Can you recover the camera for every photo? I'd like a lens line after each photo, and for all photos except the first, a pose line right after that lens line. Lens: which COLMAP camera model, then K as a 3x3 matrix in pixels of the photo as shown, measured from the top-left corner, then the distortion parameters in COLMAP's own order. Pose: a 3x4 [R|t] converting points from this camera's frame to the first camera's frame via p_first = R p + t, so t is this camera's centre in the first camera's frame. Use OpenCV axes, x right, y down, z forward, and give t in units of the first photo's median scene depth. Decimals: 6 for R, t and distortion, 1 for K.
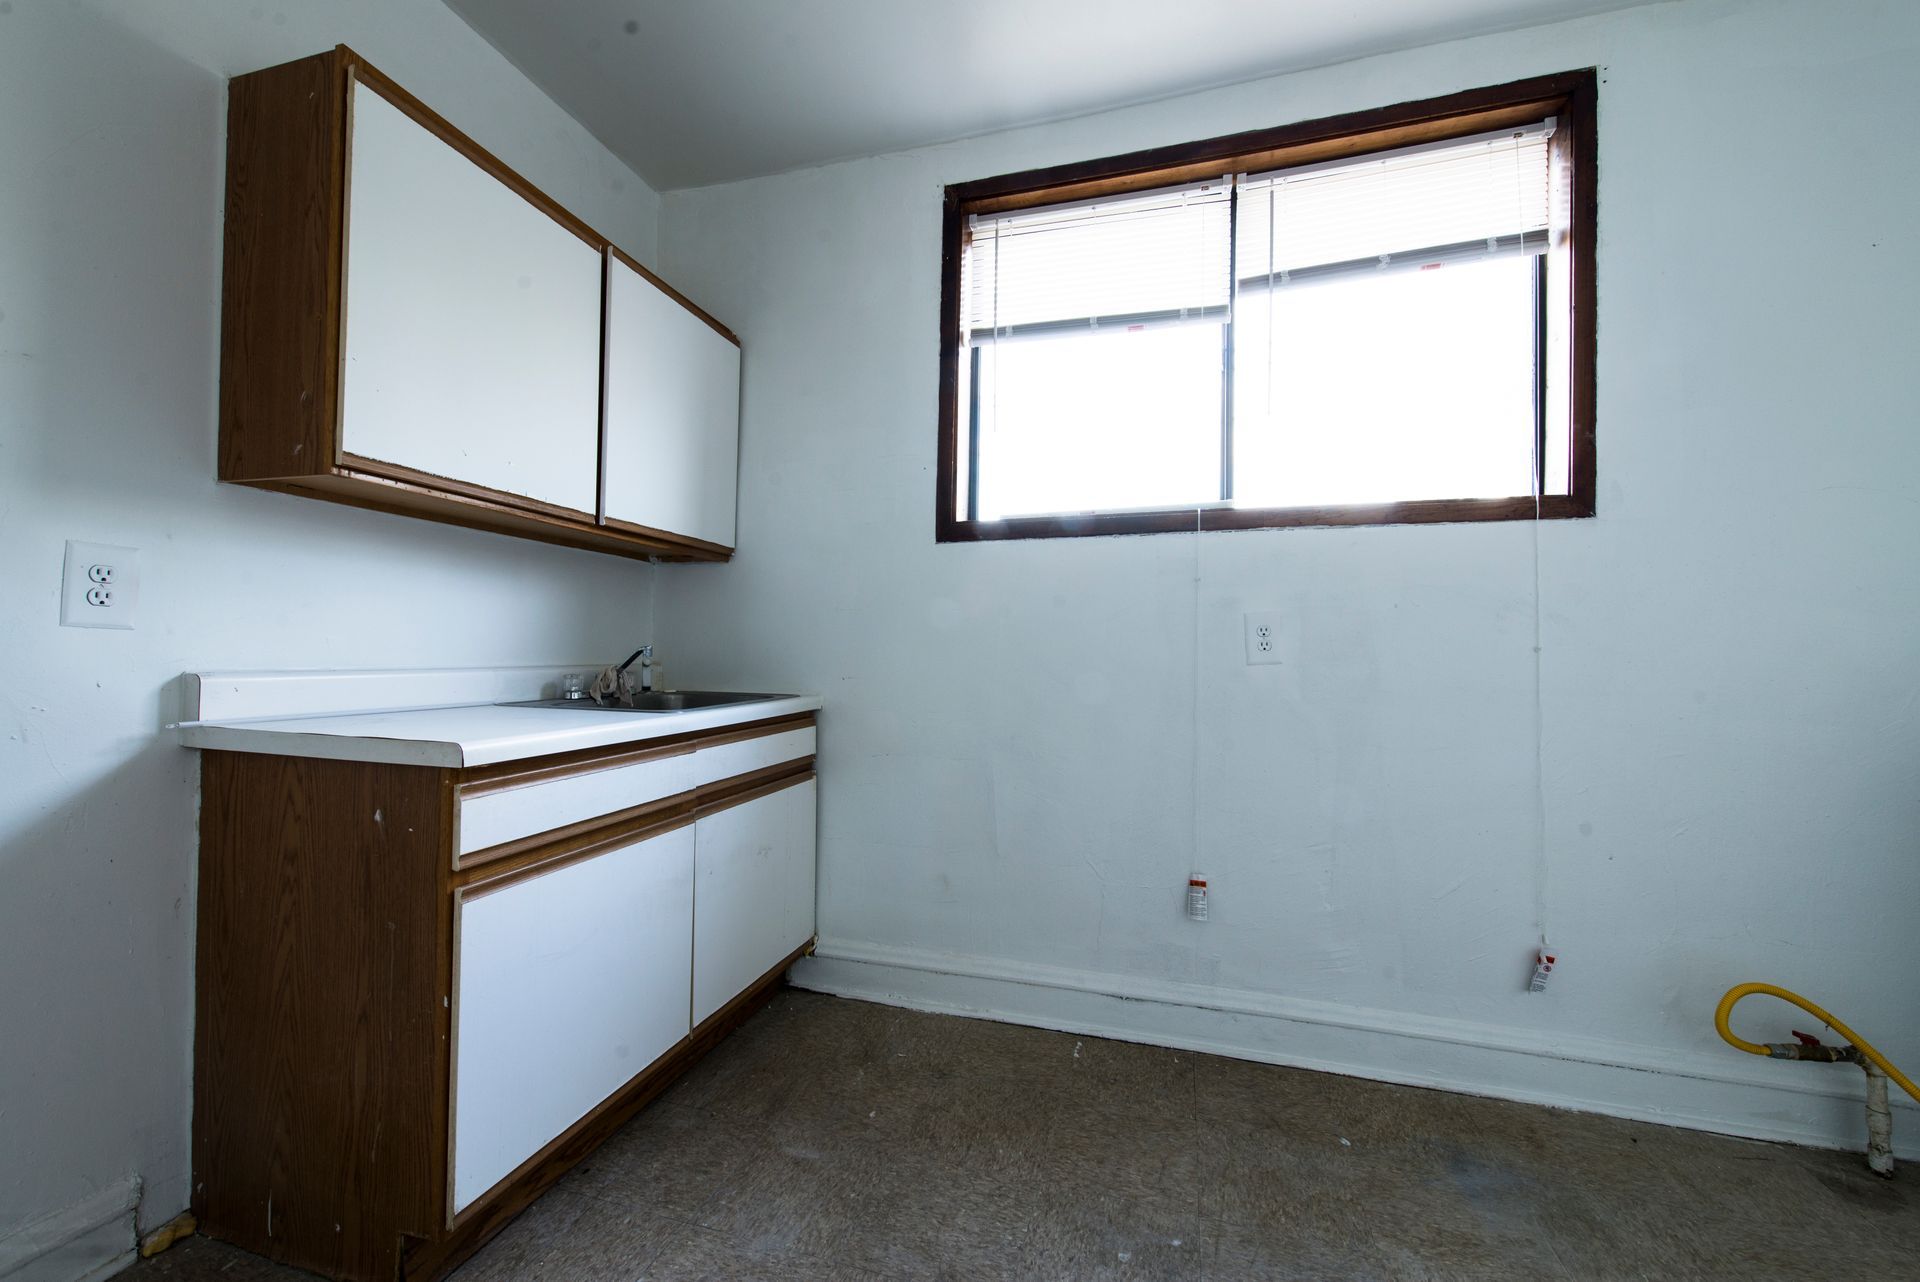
lens RADIAL K [[750.8, 0, 958.2], [0, 750.8, 642.7], [0, 0, 1]] dist [0.016646, -0.004054]
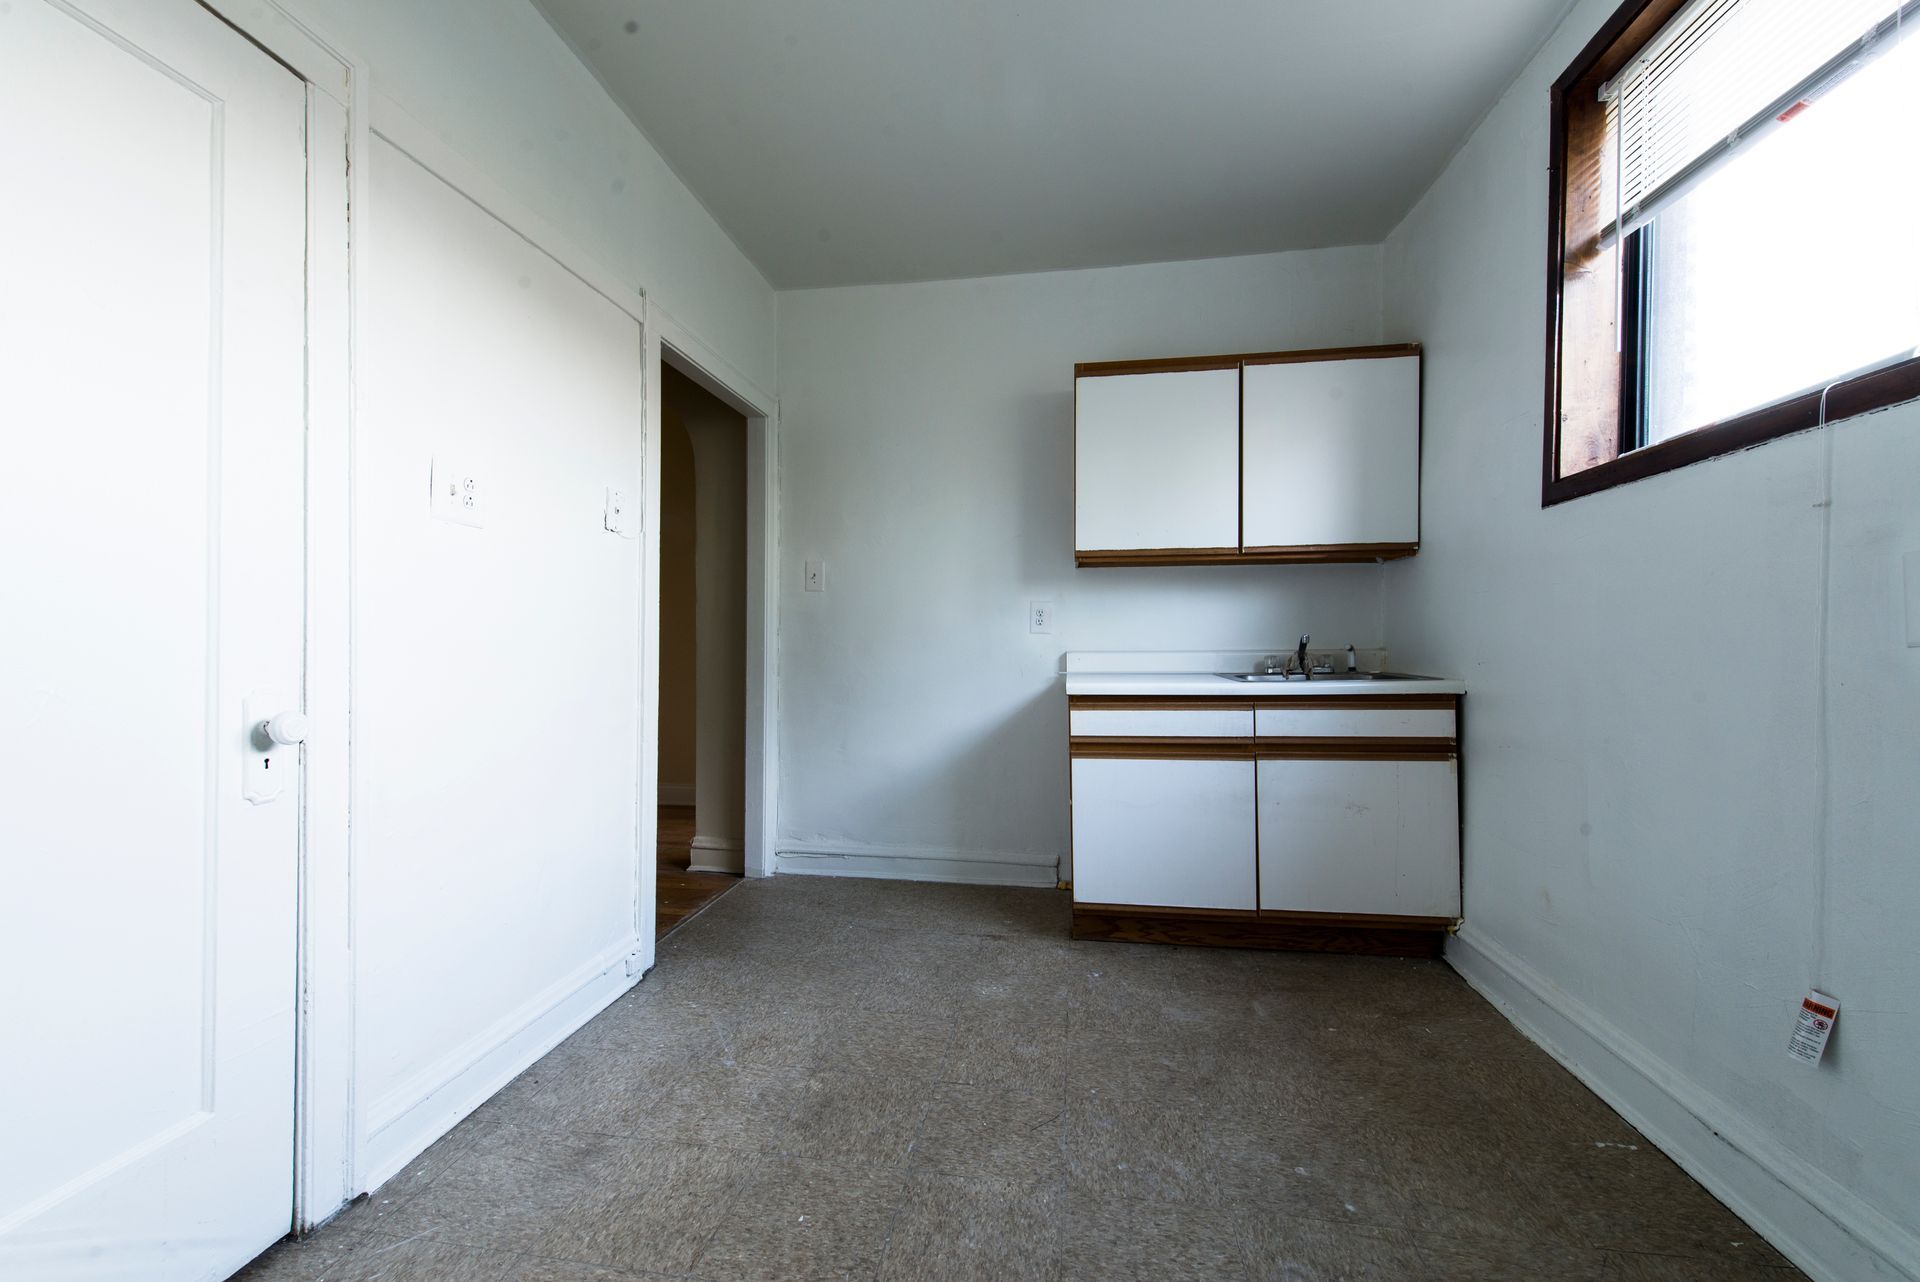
lens RADIAL K [[750.8, 0, 958.2], [0, 750.8, 642.7], [0, 0, 1]] dist [0.016646, -0.004054]
pose [[0.133714, -0.010167, -0.990968, 0.827414], [0.023124, 0.999707, -0.007136, 0.013996], [0.990750, -0.021961, 0.133909, 0.234389]]
